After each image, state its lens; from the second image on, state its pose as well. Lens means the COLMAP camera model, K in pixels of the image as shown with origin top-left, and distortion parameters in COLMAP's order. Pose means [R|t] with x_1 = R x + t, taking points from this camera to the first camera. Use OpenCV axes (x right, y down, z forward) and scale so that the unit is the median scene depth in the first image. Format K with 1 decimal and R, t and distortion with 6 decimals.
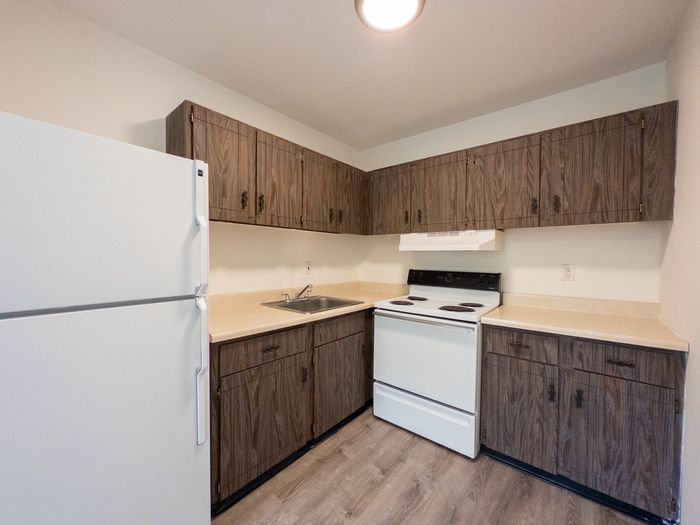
lens RADIAL K [[278.2, 0, 348.4], [0, 278.2, 261.3], [0, 0, 1]] dist [-0.000207, 0.000461]
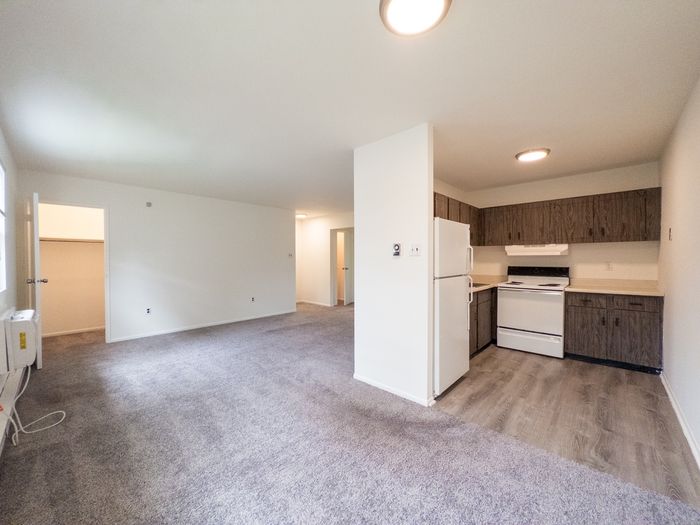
lens RADIAL K [[278.2, 0, 349.4], [0, 278.2, 260.9], [0, 0, 1]] dist [-0.000207, 0.000461]
pose [[0.997610, -0.015118, -0.067416, -0.959737], [0.014656, 0.999866, -0.007348, -0.006227], [0.067518, 0.006342, 0.997698, -1.142659]]
